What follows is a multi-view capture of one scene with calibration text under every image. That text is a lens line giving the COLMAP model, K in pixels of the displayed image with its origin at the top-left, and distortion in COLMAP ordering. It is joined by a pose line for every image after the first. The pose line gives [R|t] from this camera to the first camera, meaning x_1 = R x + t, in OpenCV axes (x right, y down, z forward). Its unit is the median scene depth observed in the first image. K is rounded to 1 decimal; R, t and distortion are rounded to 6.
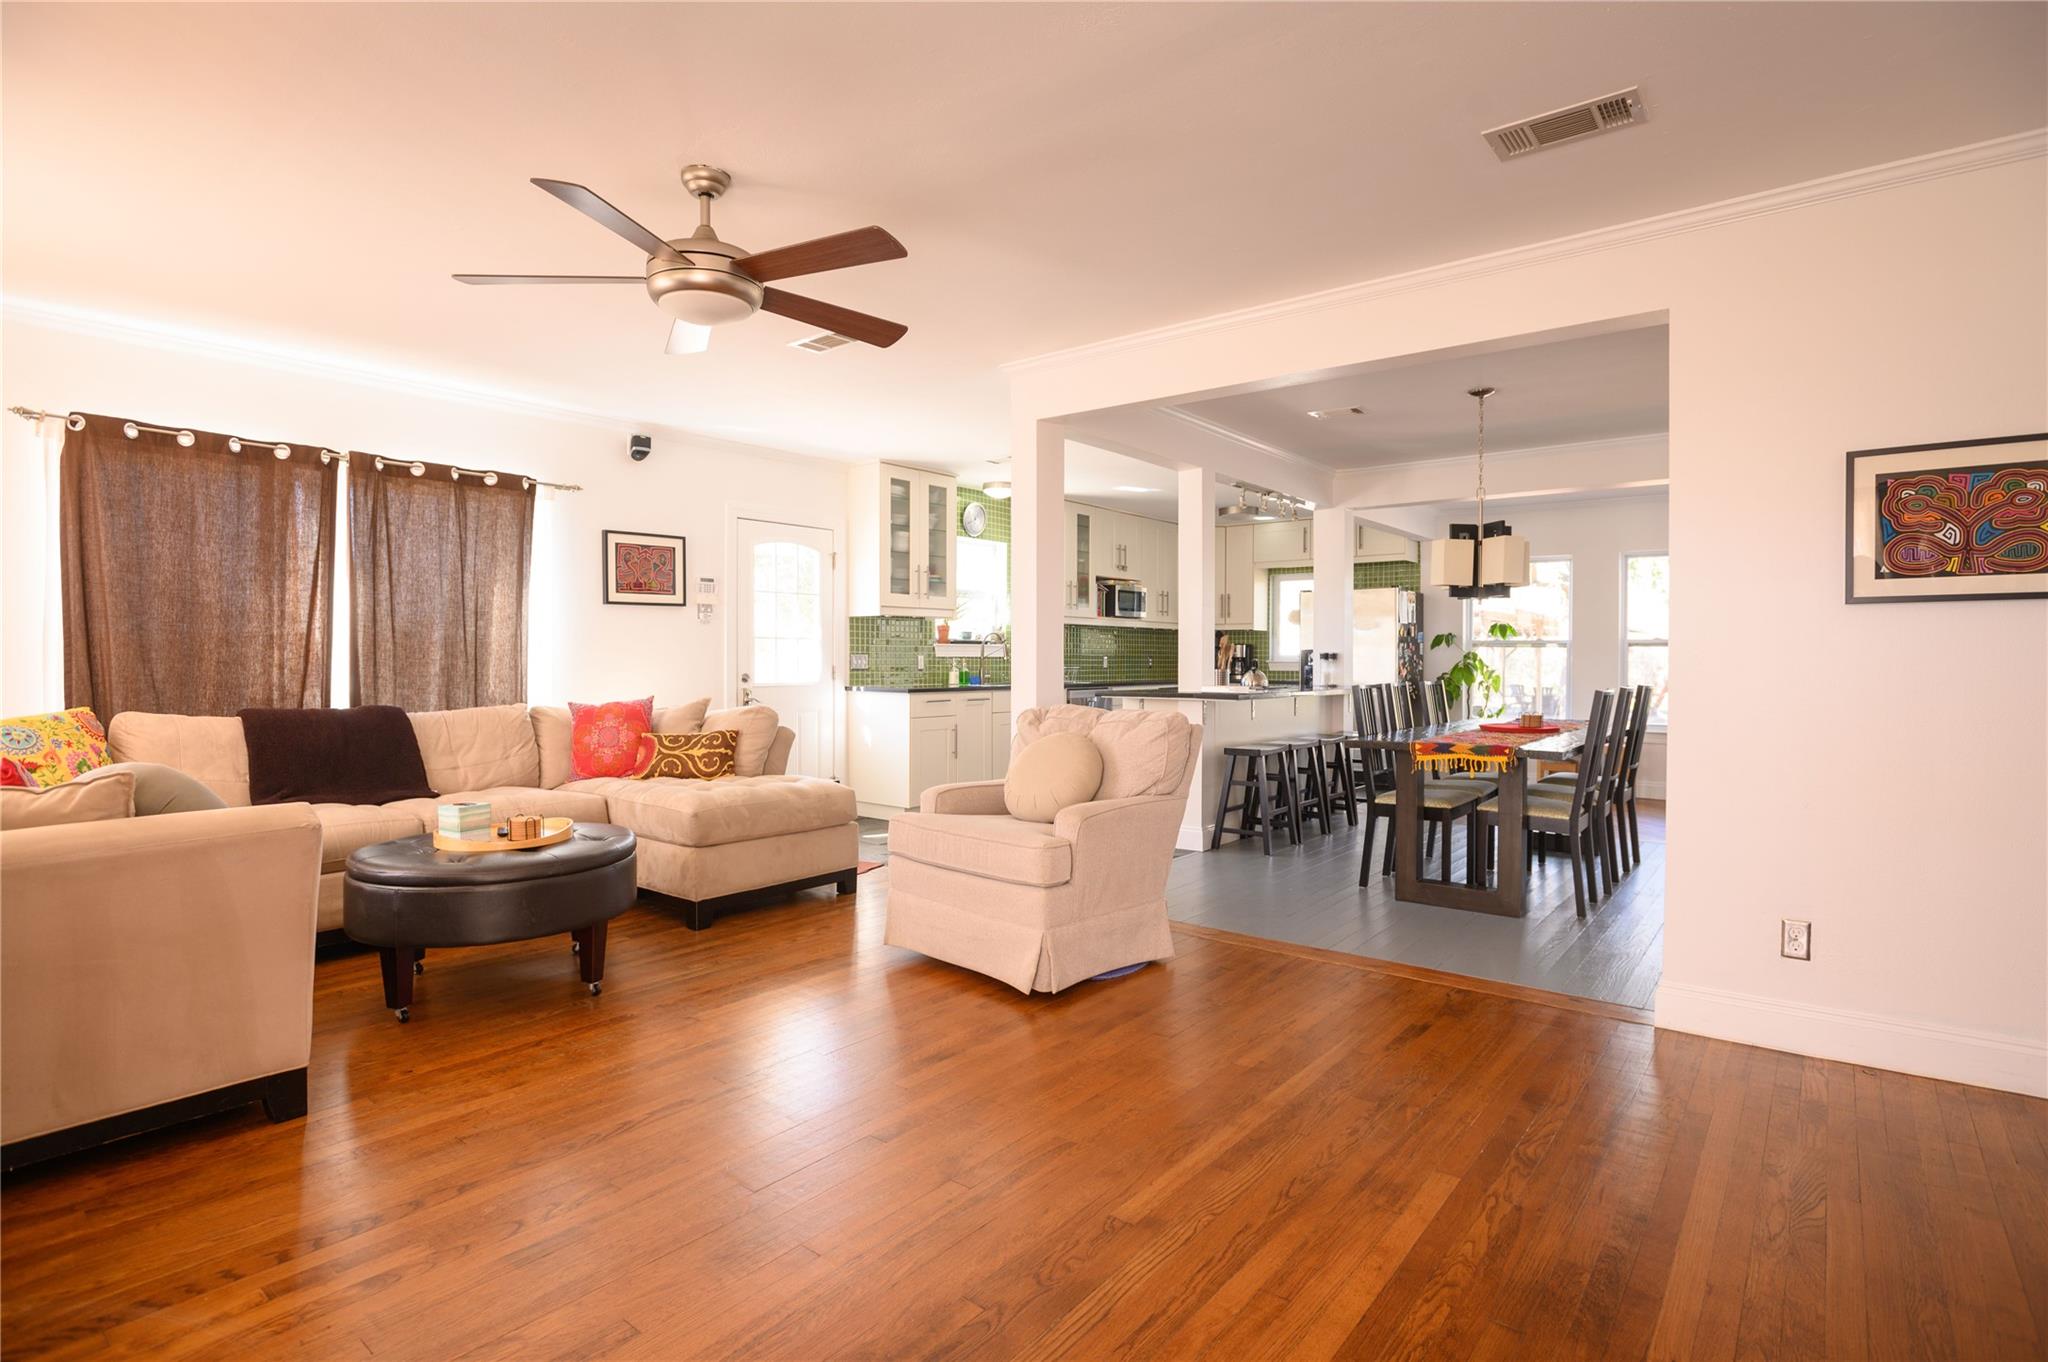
lens RADIAL K [[1030.0, 0, 1024.0], [0, 1030.0, 681.0], [0, 0, 1]] dist [-0.027905, 0.000030]
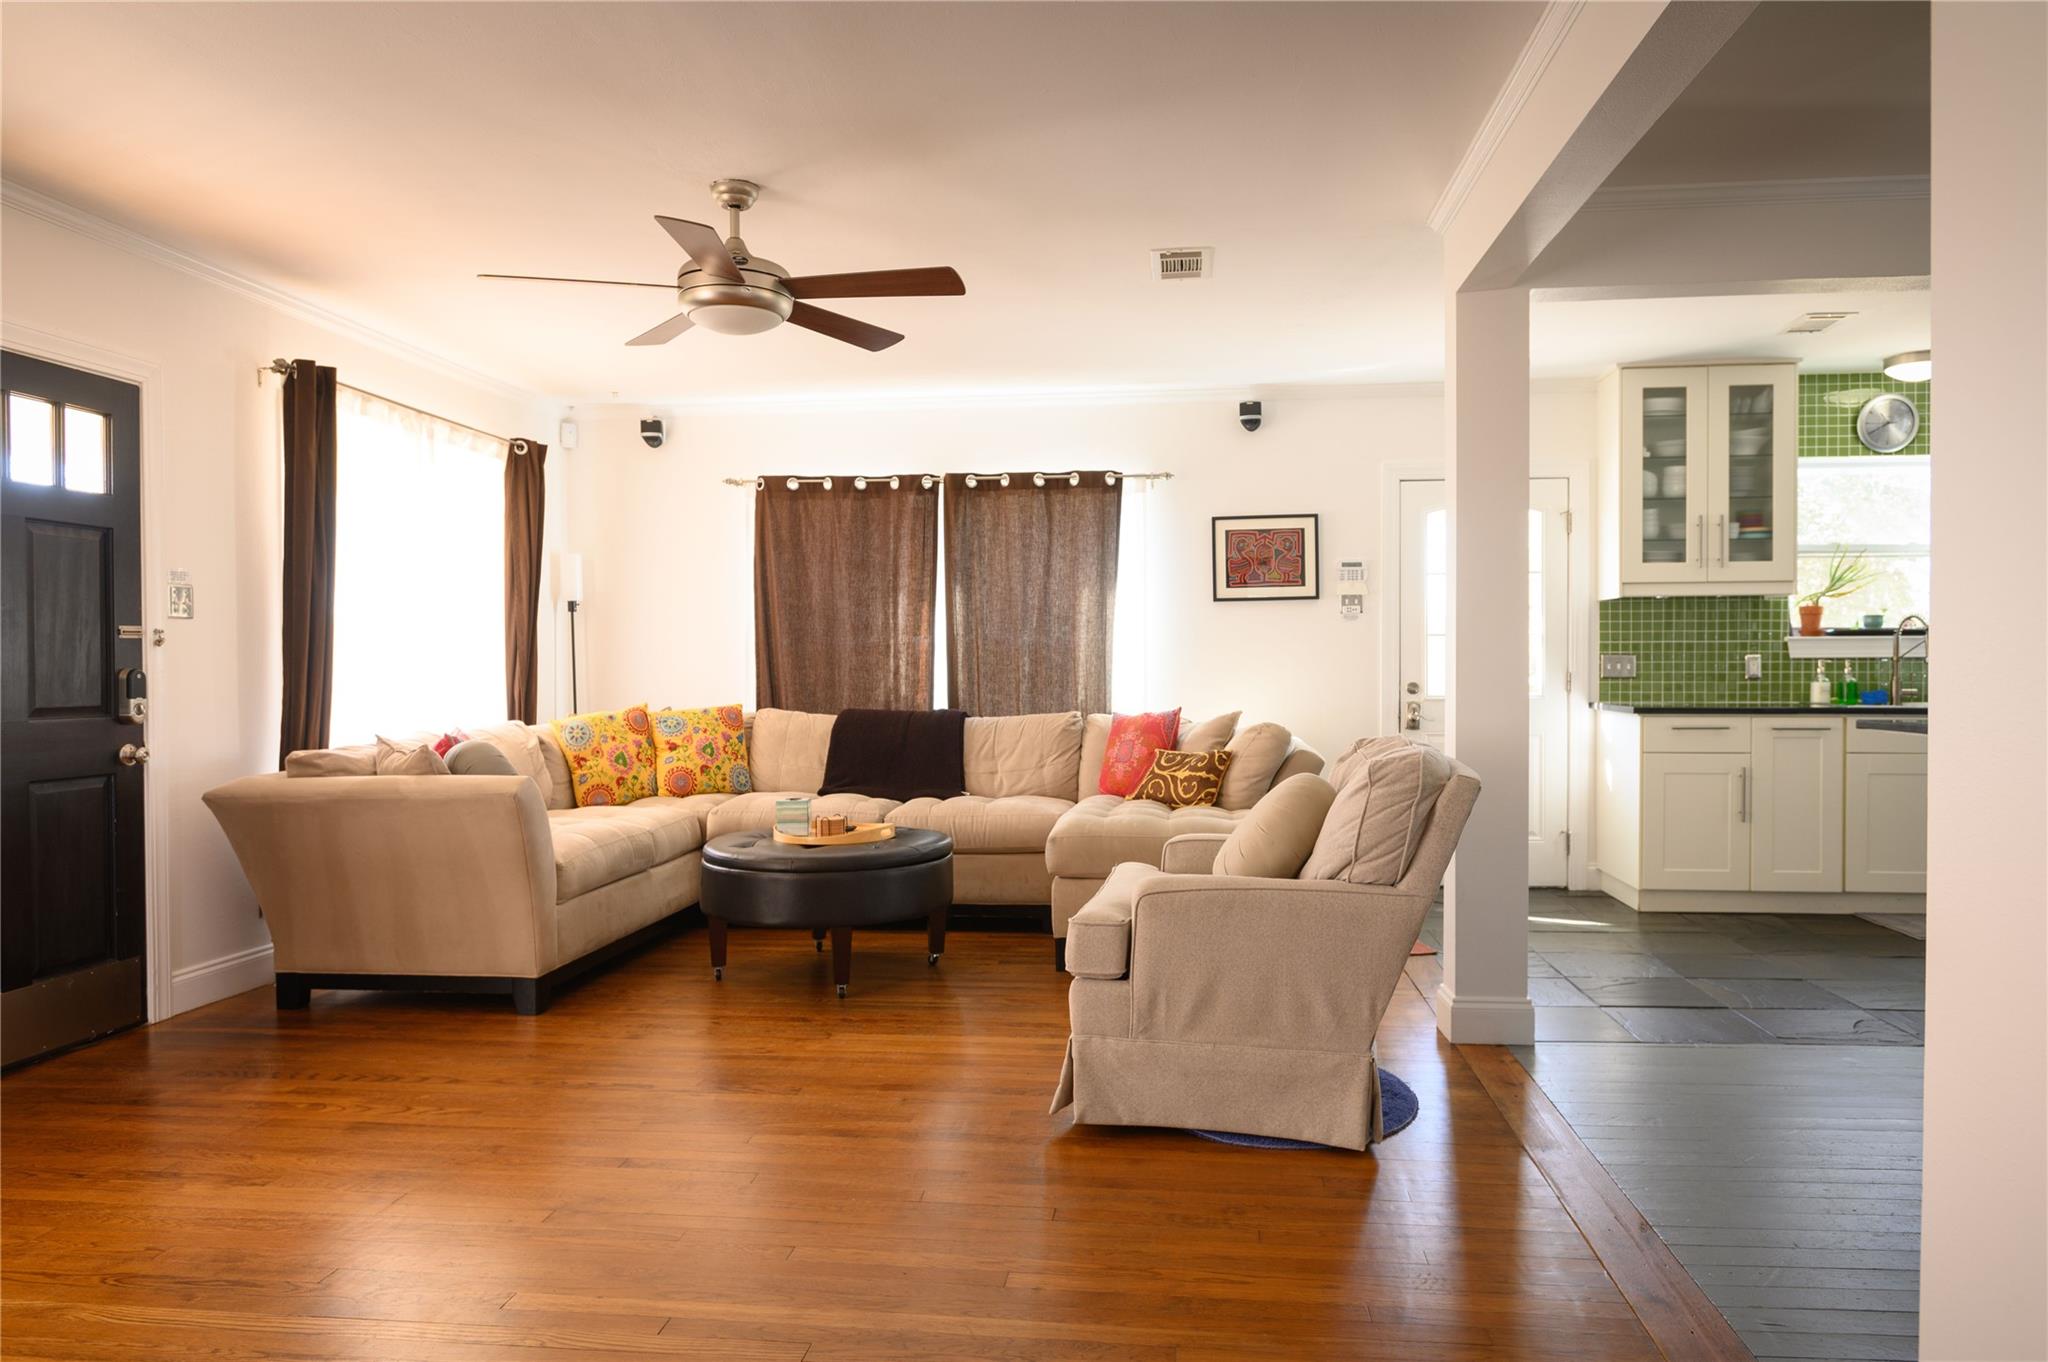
lens RADIAL K [[1303.3, 0, 1024.0], [0, 1303.3, 681.0], [0, 0, 1]] dist [-0.014105, -0.000324]
pose [[0.531420, 0.006962, -0.847080, 0.486215], [-0.012259, 0.999925, 0.000528, -0.006367], [0.847020, 0.010104, 0.531465, 0.293231]]
